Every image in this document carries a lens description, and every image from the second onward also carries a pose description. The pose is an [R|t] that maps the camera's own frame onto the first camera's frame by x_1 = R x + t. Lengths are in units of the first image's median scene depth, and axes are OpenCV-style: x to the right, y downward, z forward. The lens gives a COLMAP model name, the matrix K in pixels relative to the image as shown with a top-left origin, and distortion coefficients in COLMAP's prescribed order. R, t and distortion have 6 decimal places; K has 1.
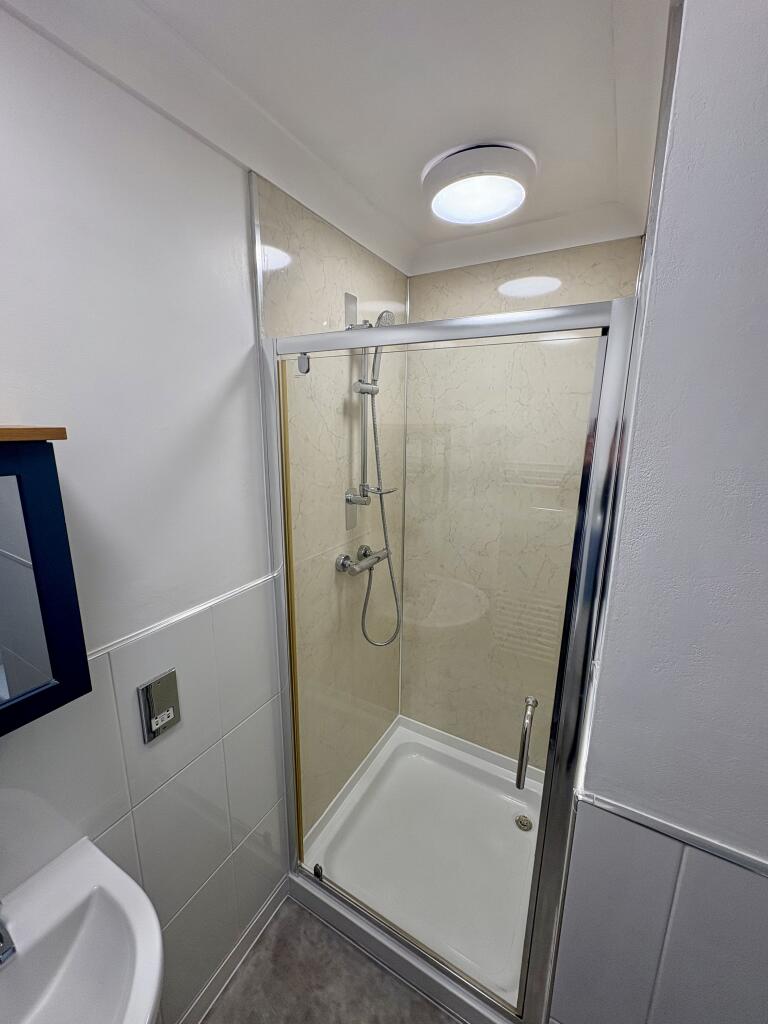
lens RADIAL K [[408.2, 0, 384.7], [0, 408.2, 511.9], [0, 0, 1]] dist [-0.000334, -0.000121]
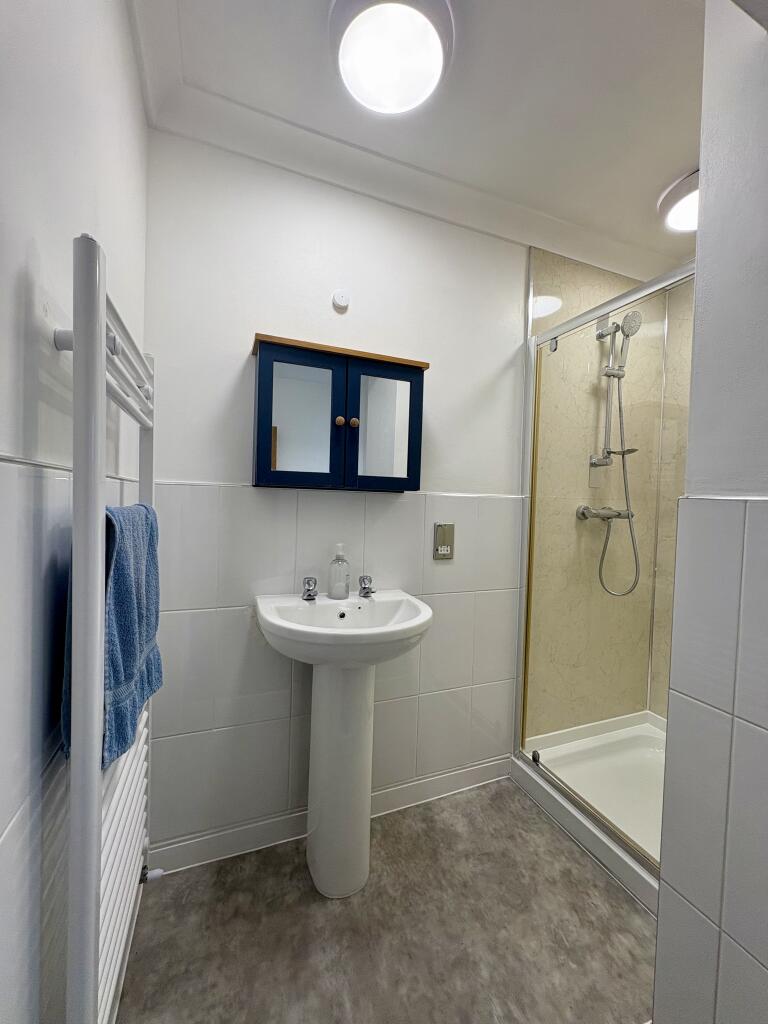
lens RADIAL K [[408.2, 0, 382.2], [0, 408.2, 511.4], [0, 0, 1]] dist [-0.000334, -0.000121]
pose [[0.781046, 0.029581, -0.623772, 0.199723], [-0.155816, 0.976515, -0.148794, 0.418882], [0.604722, 0.213409, 0.767312, -0.317536]]
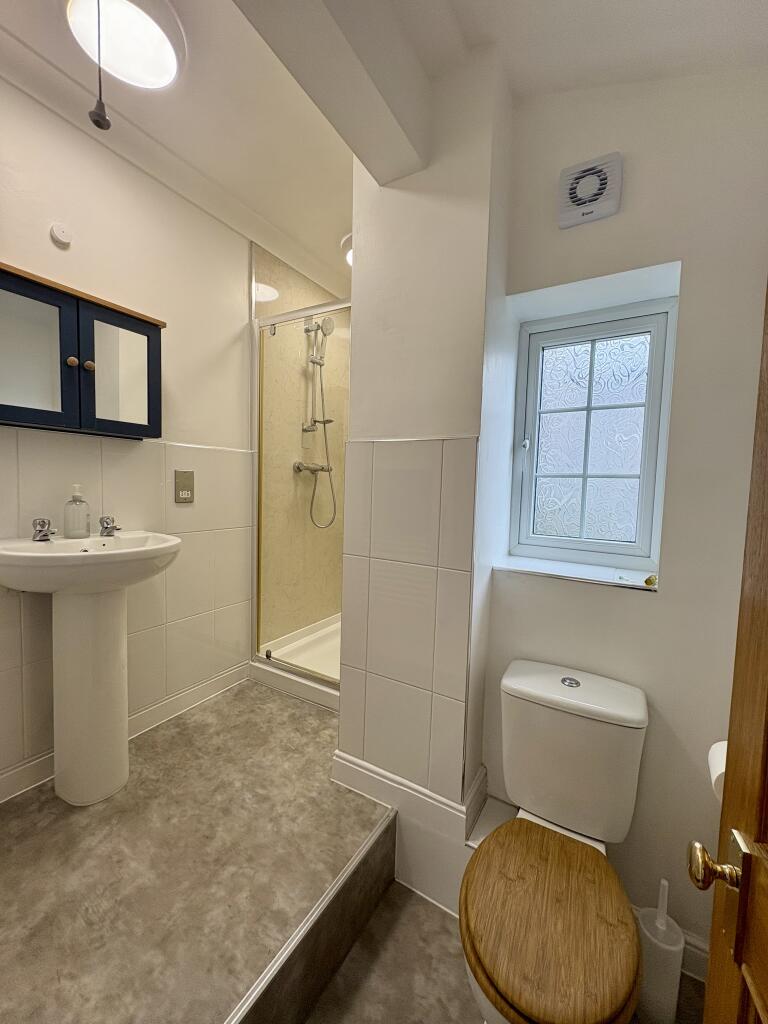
lens RADIAL K [[408.2, 0, 382.6], [0, 408.2, 511.4], [0, 0, 1]] dist [-0.000334, -0.000121]
pose [[0.999511, 0.019066, -0.024773, 0.281744], [-0.022624, 0.988065, -0.152369, 0.559182], [0.021572, 0.152855, 0.988013, -0.561529]]
